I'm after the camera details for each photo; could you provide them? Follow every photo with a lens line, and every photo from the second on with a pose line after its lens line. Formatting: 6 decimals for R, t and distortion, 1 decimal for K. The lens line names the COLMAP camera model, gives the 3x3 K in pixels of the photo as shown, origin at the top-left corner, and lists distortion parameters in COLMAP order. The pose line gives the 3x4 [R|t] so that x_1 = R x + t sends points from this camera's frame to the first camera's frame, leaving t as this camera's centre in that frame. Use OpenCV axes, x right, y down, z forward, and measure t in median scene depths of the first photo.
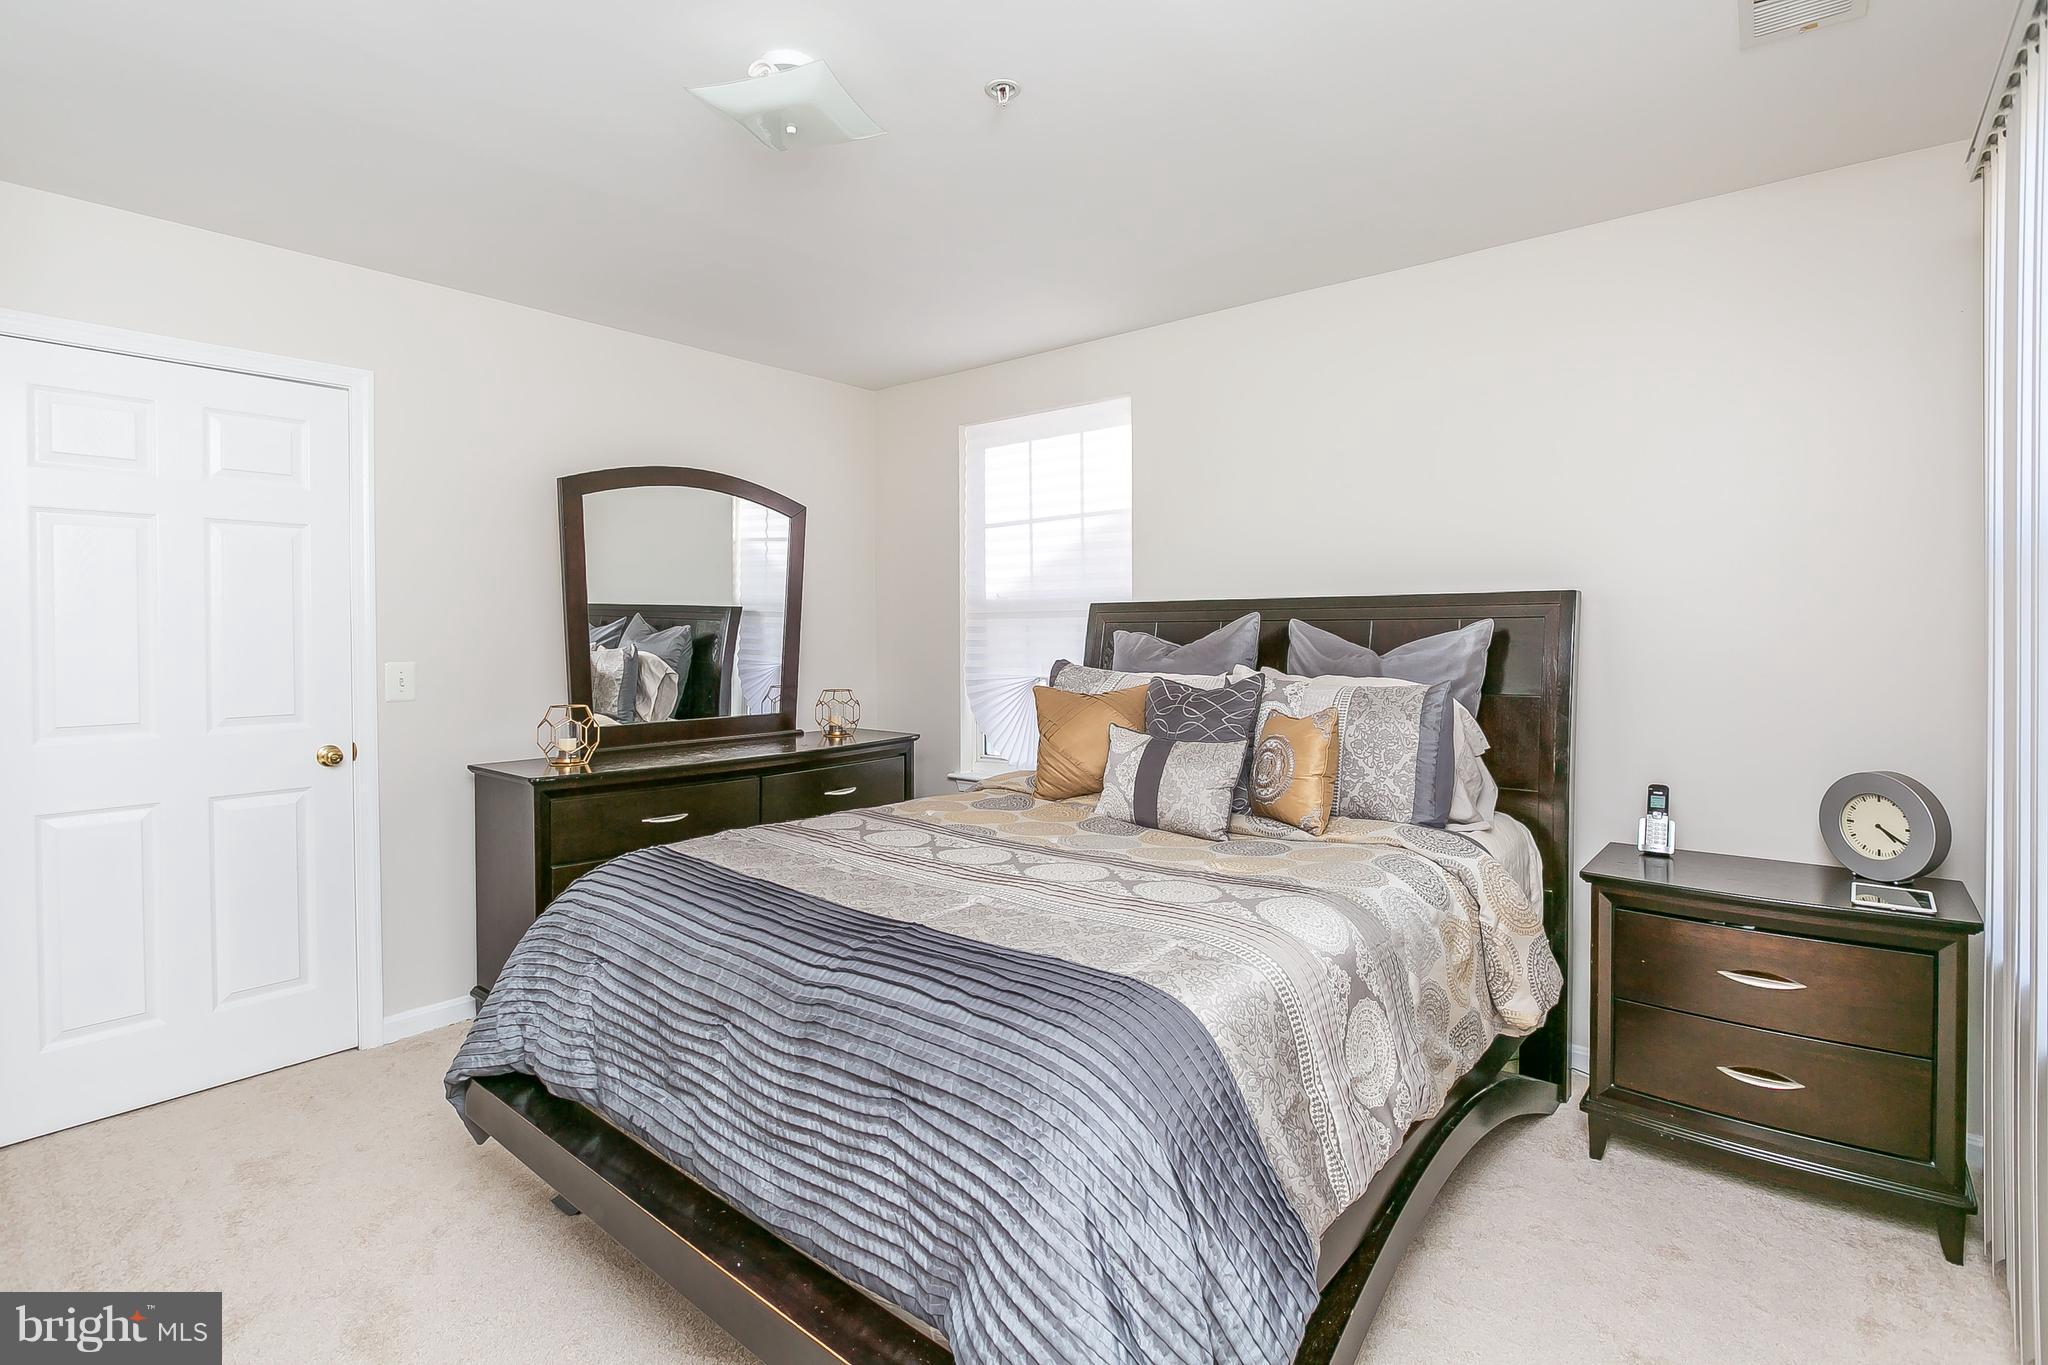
lens RADIAL K [[985.7, 0, 1015.5], [0, 985.7, 627.2], [0, 0, 1]] dist [-0.018978, 0.001442]
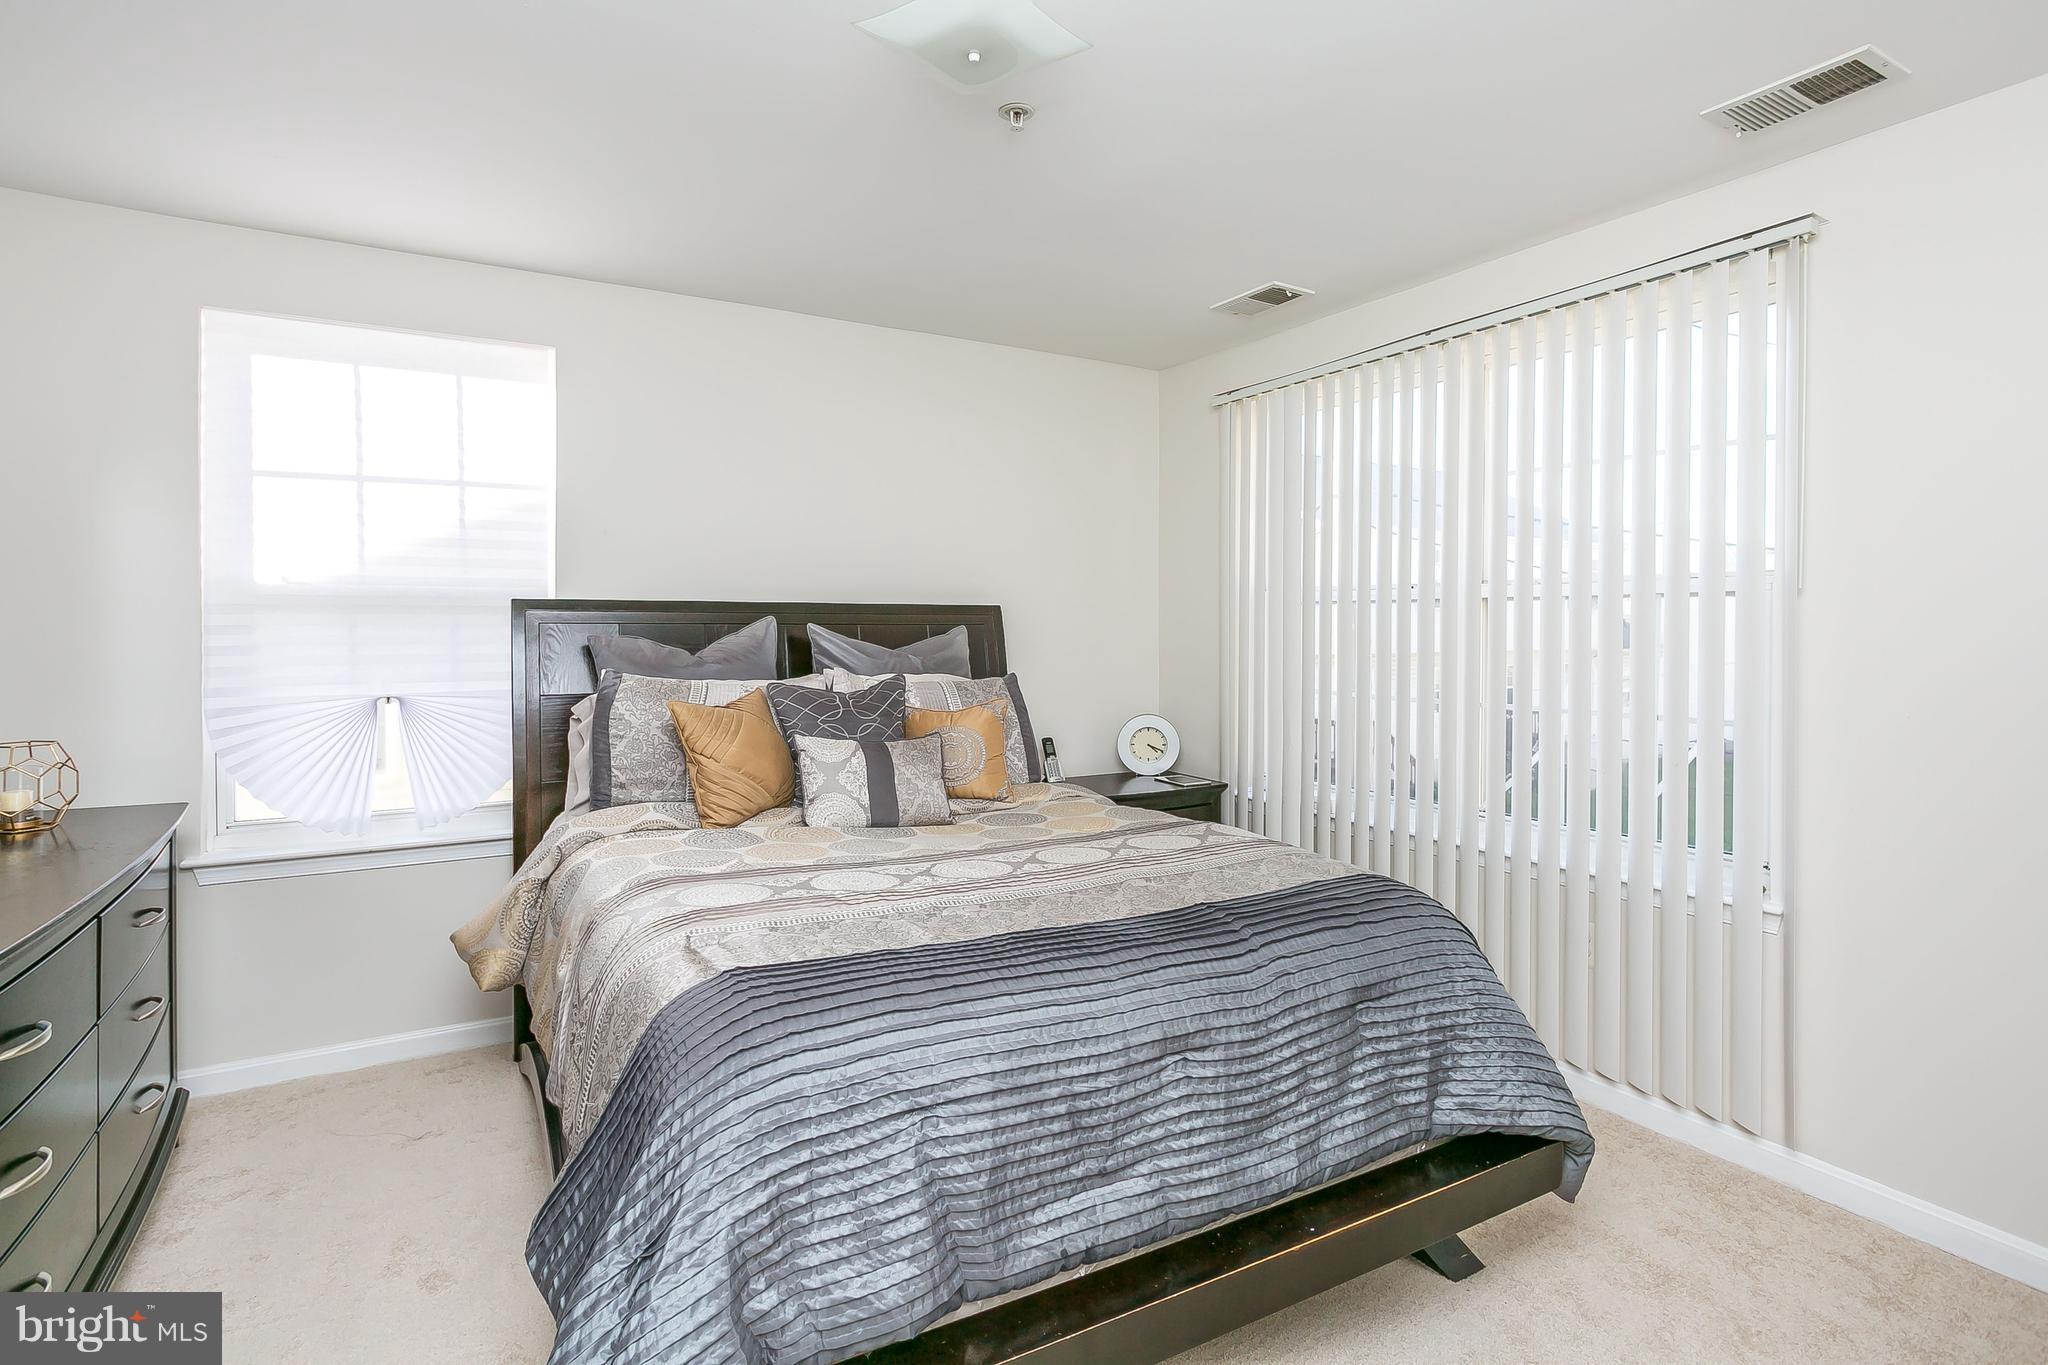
lens RADIAL K [[985.7, 0, 1015.5], [0, 985.7, 627.2], [0, 0, 1]] dist [-0.018978, 0.001442]
pose [[0.362601, 0.002728, 0.931940, -0.627398], [-0.009691, 0.999953, 0.000843, -0.007174], [-0.931894, -0.009337, 0.362611, 0.404342]]
